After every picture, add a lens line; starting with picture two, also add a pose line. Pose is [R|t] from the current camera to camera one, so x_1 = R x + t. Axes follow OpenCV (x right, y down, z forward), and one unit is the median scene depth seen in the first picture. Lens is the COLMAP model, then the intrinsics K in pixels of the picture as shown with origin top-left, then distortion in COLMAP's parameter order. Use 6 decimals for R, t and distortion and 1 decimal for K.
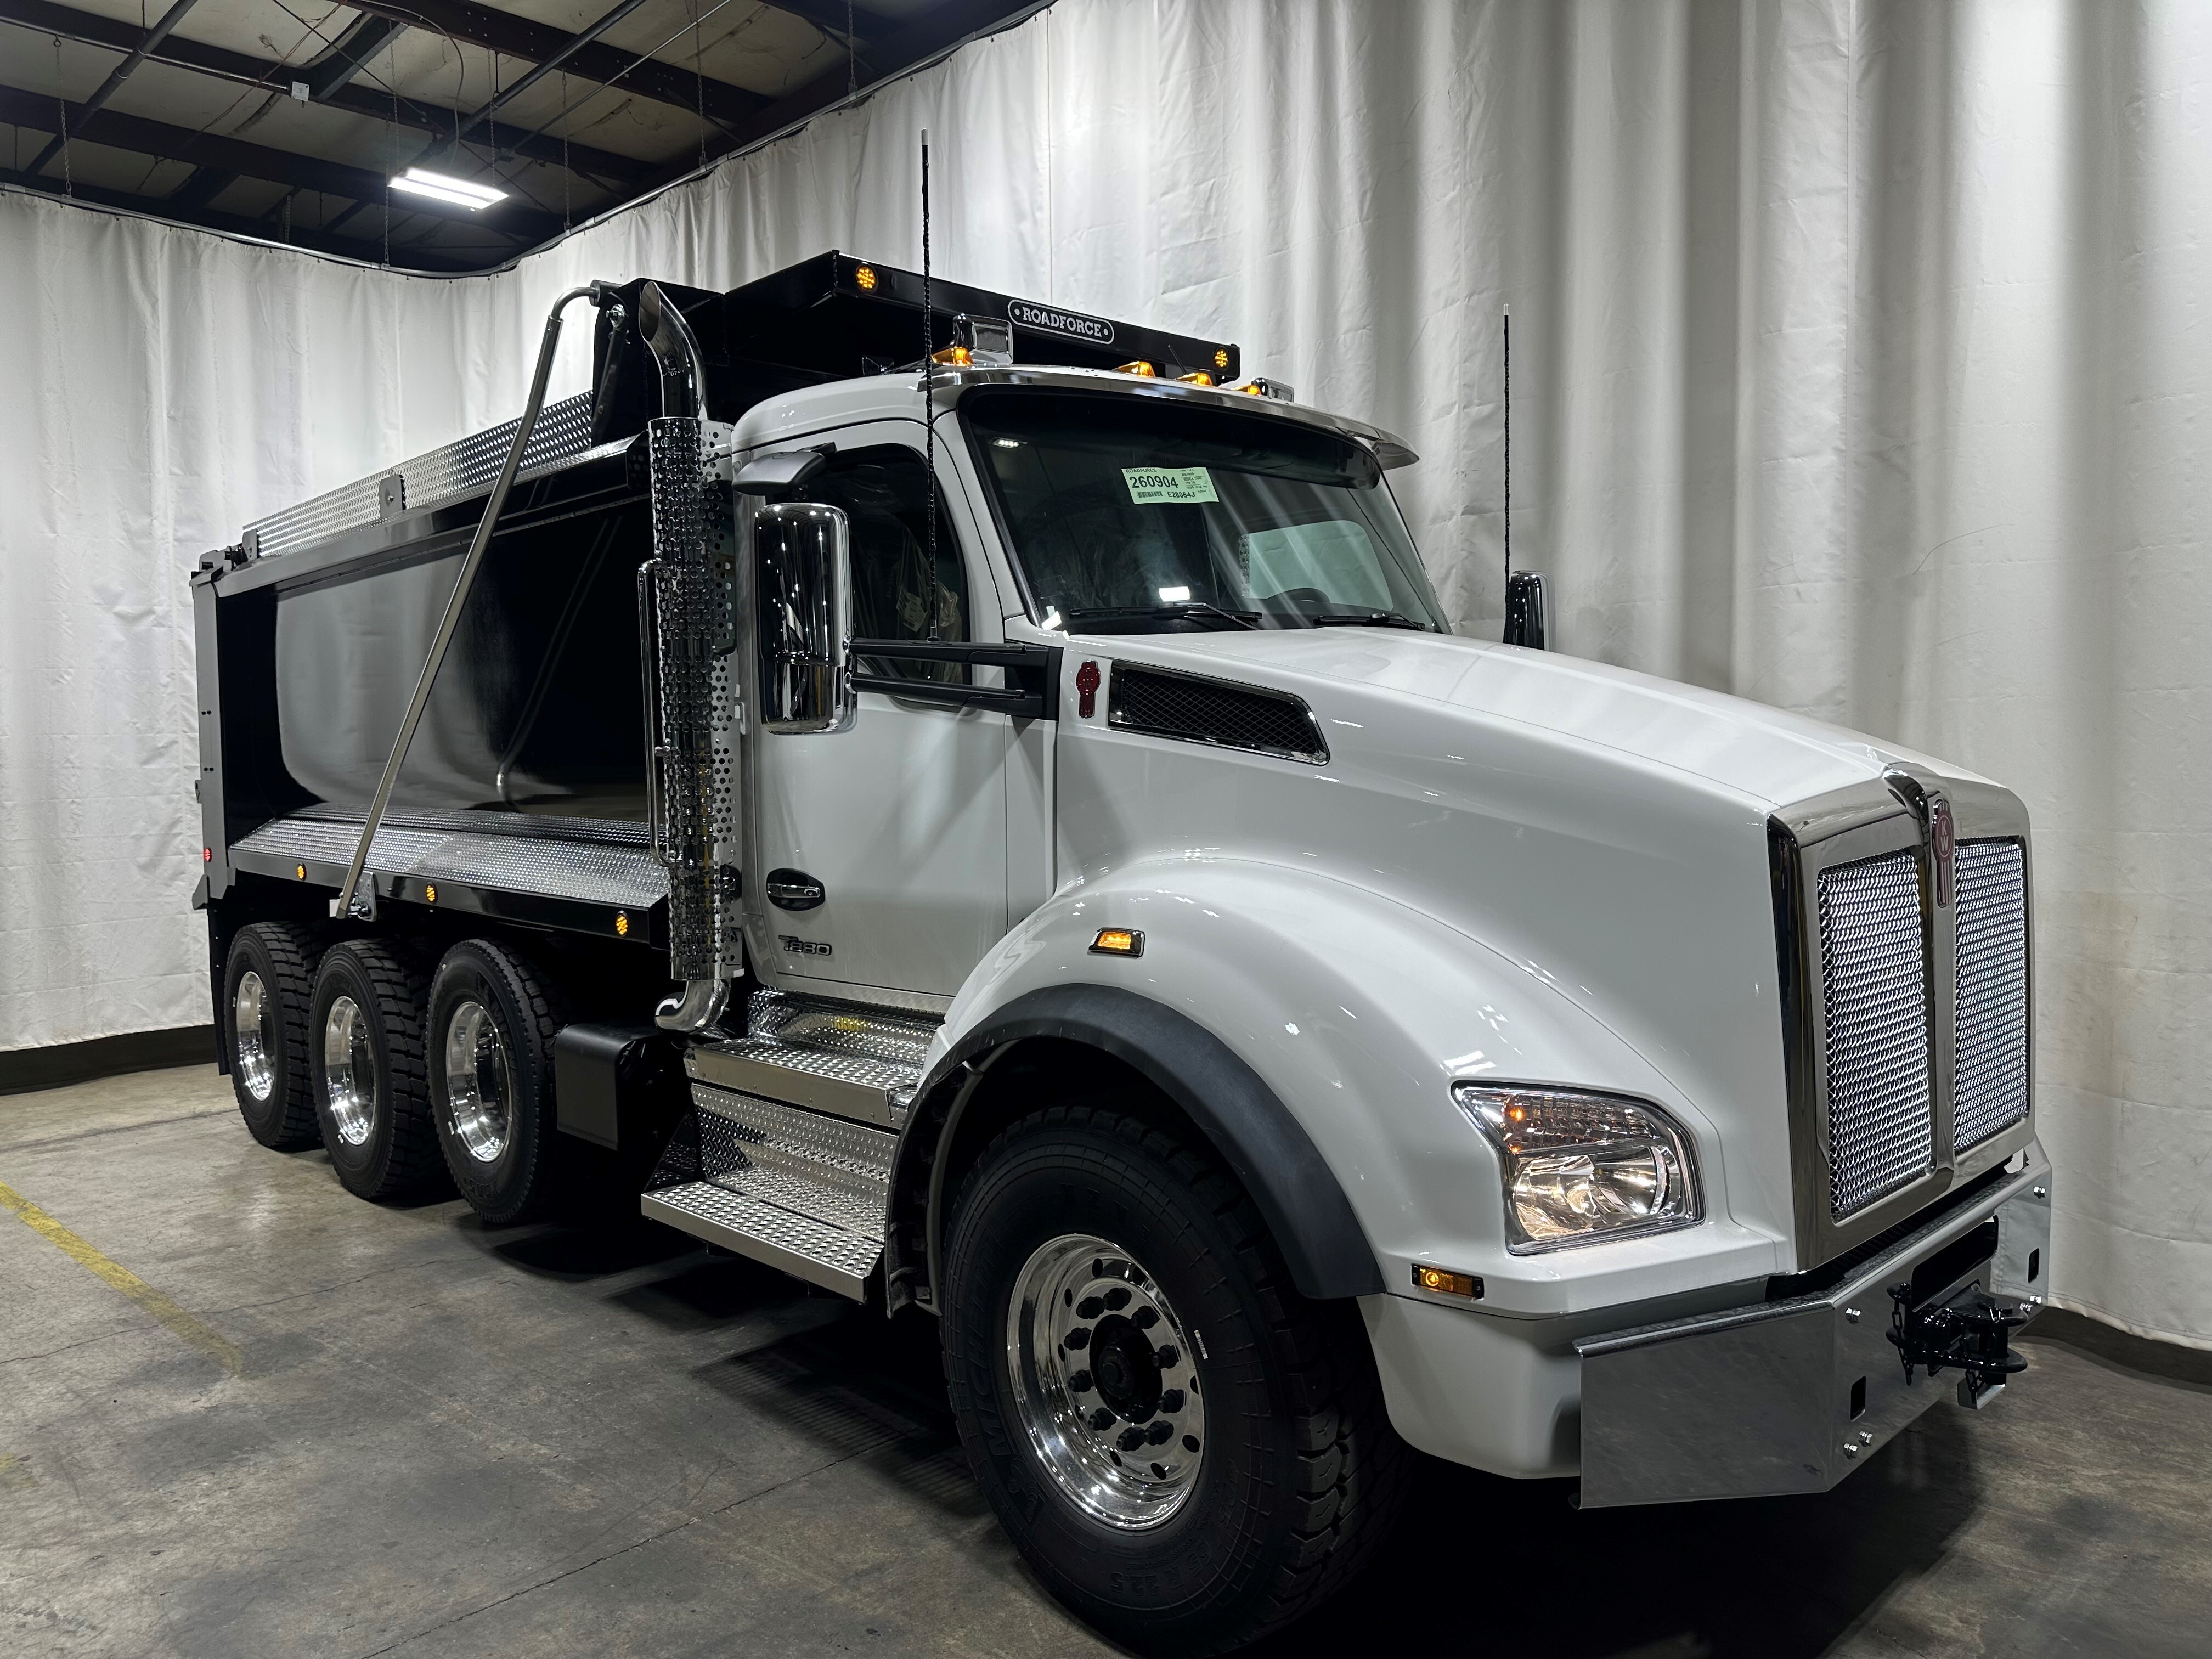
lens RADIAL K [[1619.6, 0, 1098.8], [0, 1619.6, 850.0], [0, 0, 1]] dist [0.028513, -0.005306]
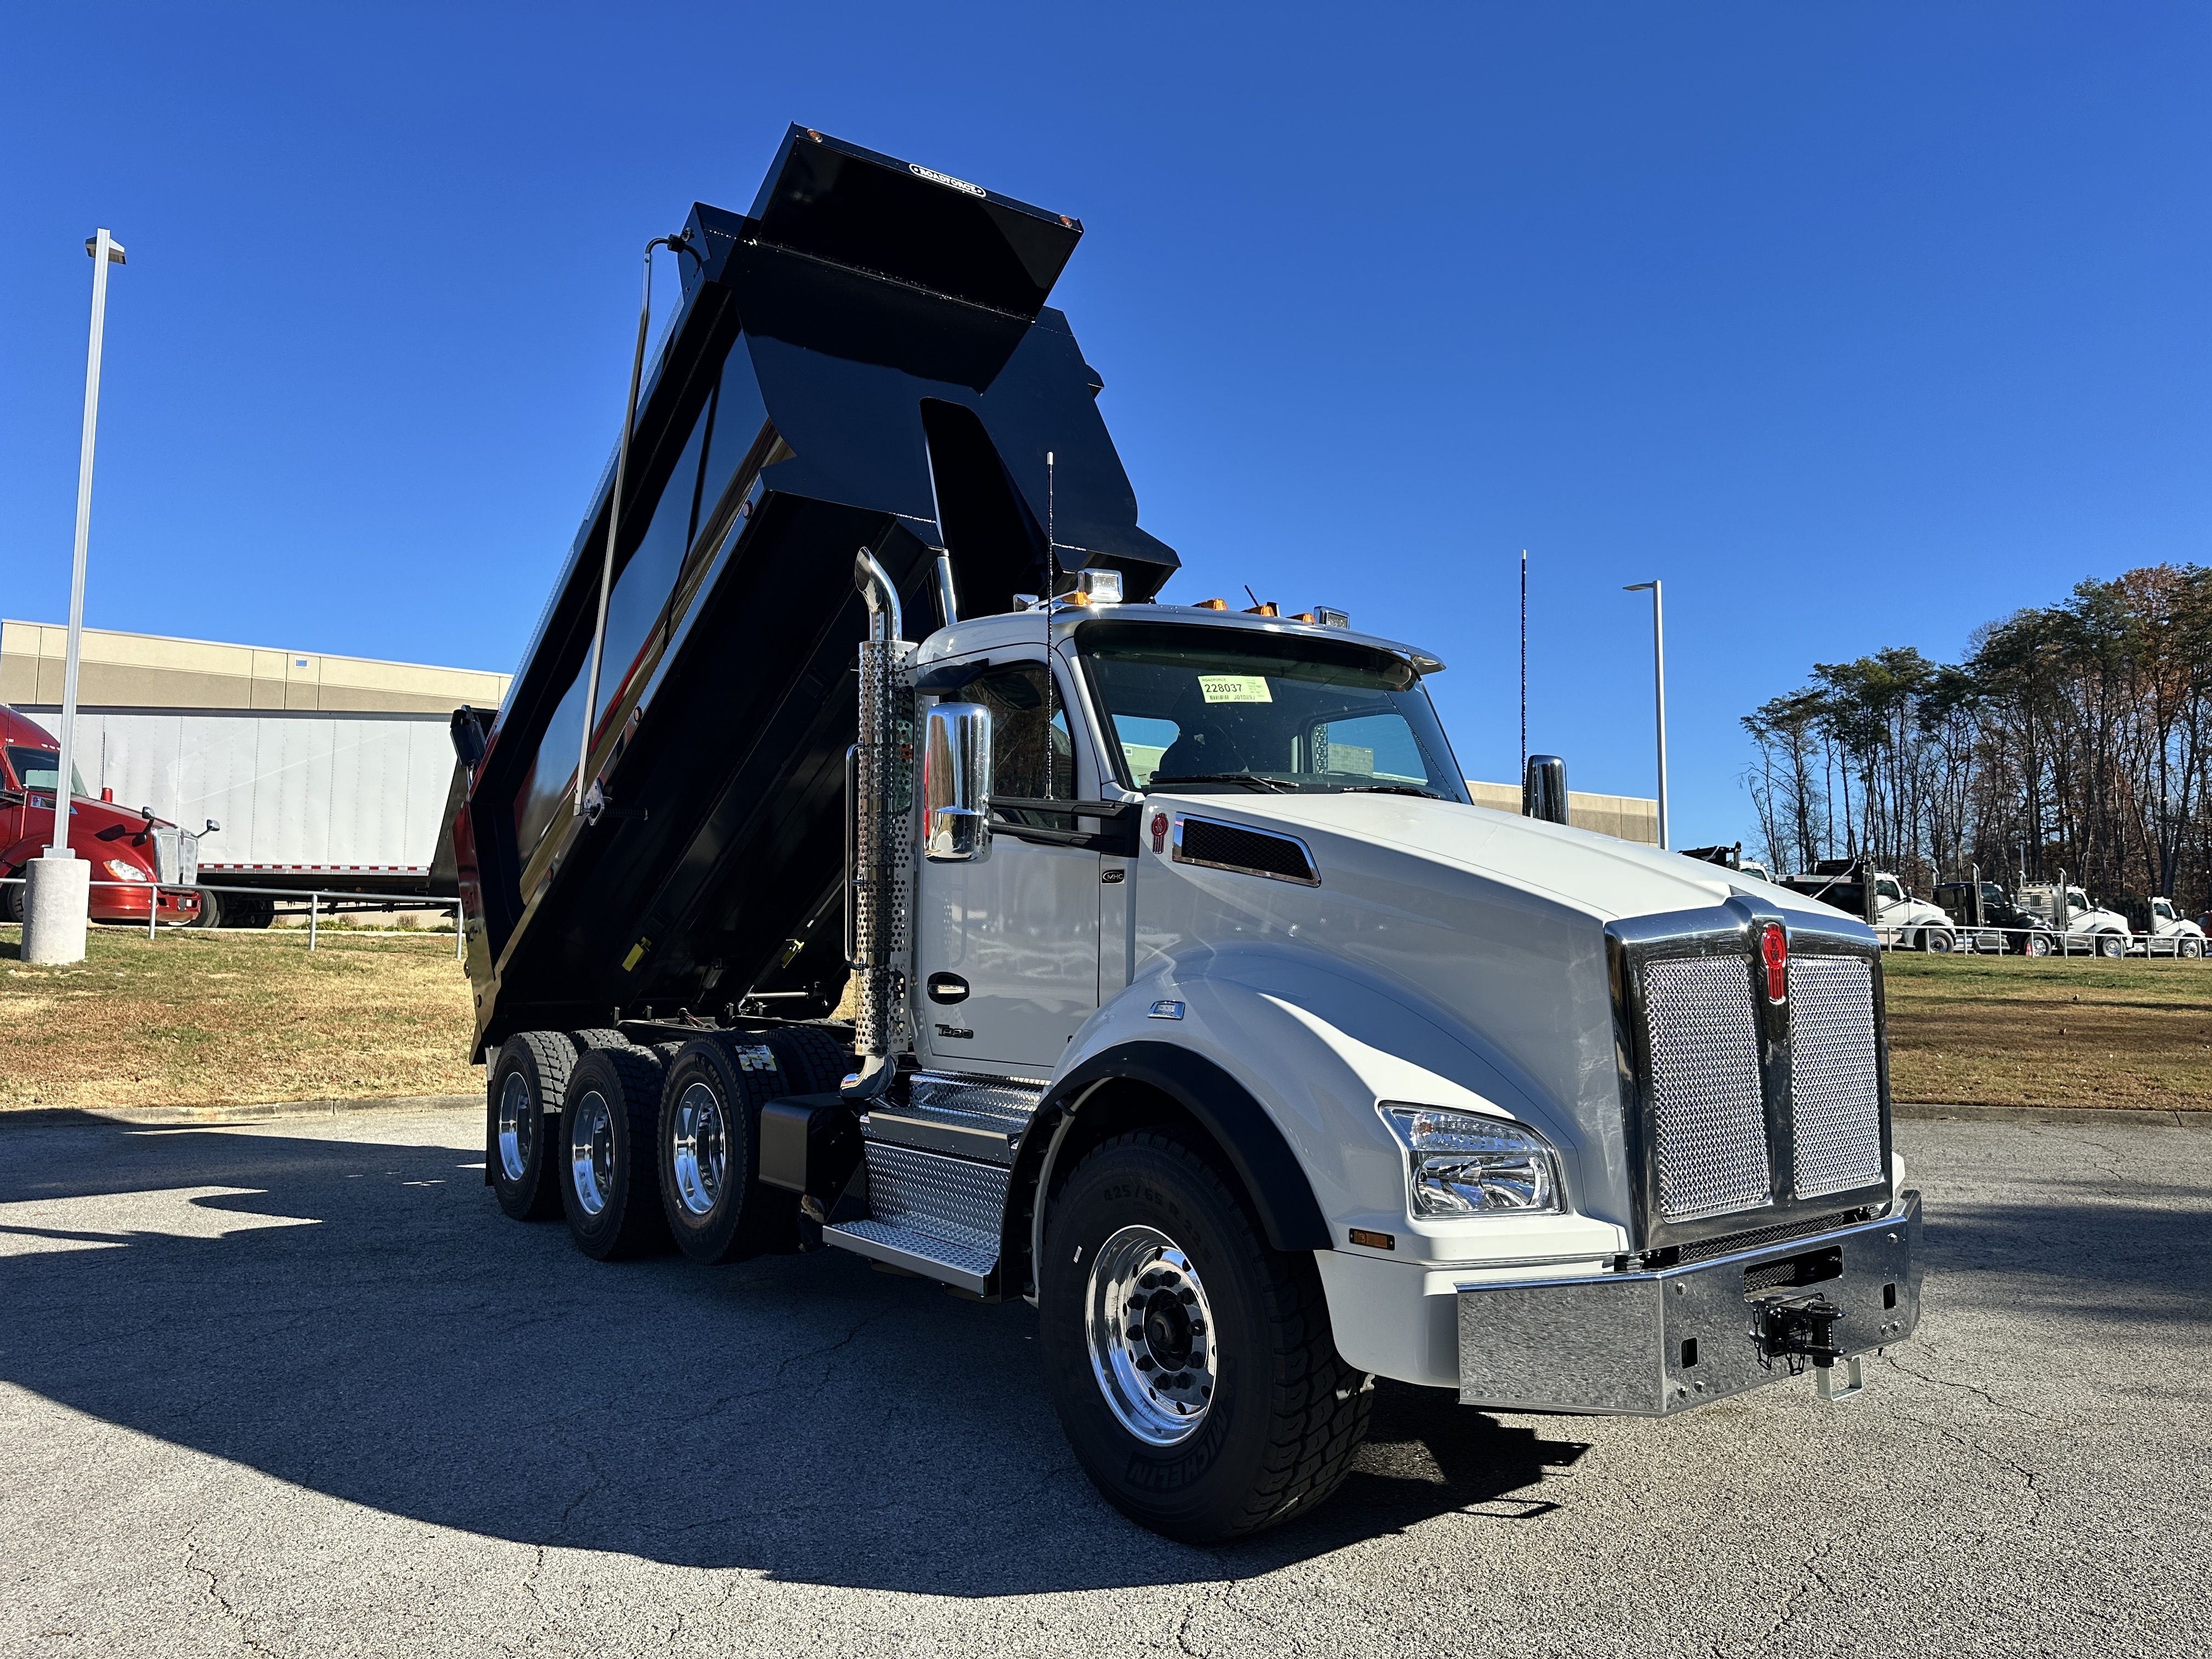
lens RADIAL K [[1566.2, 0, 1116.0], [0, 1566.2, 813.5], [0, 0, 1]] dist [0.036616, 0.001564]
pose [[0.994895, 0.012778, -0.100107, 0.076803], [-0.026347, 0.990438, -0.135423, 0.055029], [0.097420, 0.137369, 0.985718, -0.273128]]
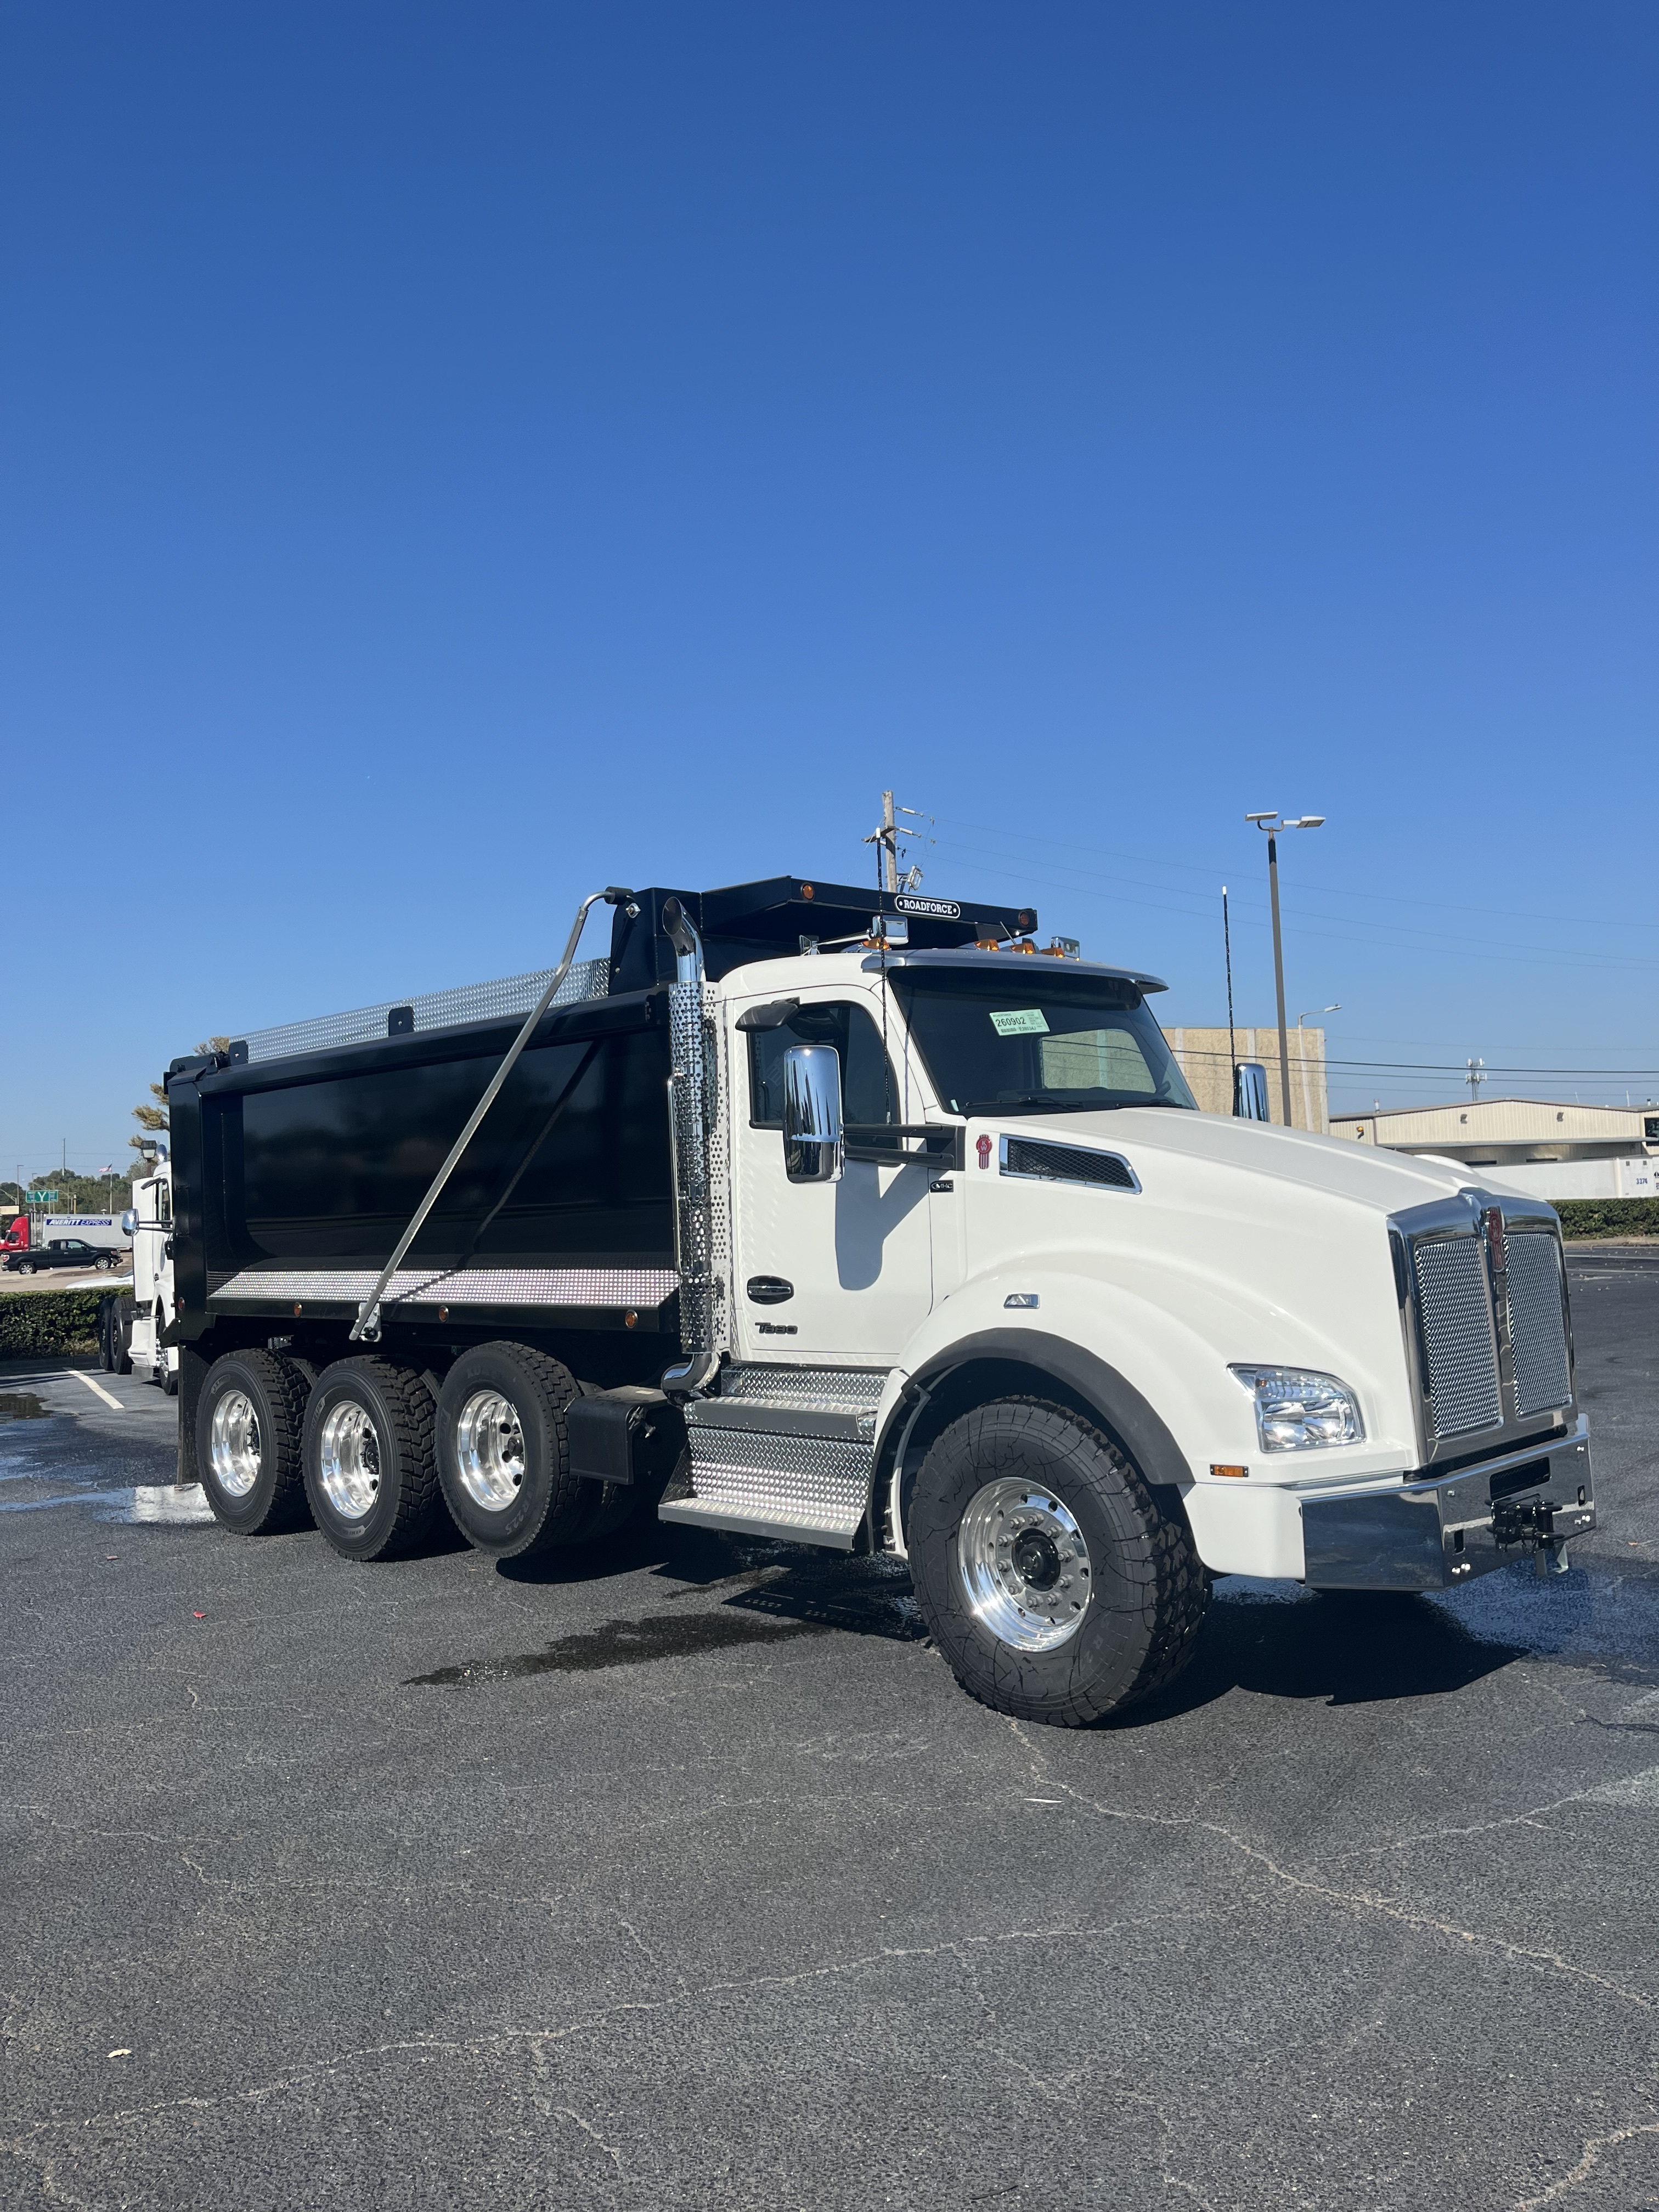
lens RADIAL K [[1674.4, 0, 830.5], [0, 1674.4, 1096.4], [0, 0, 1]] dist [-0.006018, -0.004311]
pose [[0.999640, -0.018745, 0.019191, -0.163255], [0.021110, 0.991088, -0.131526, 0.054195], [-0.016554, 0.131884, 0.991127, -0.571255]]
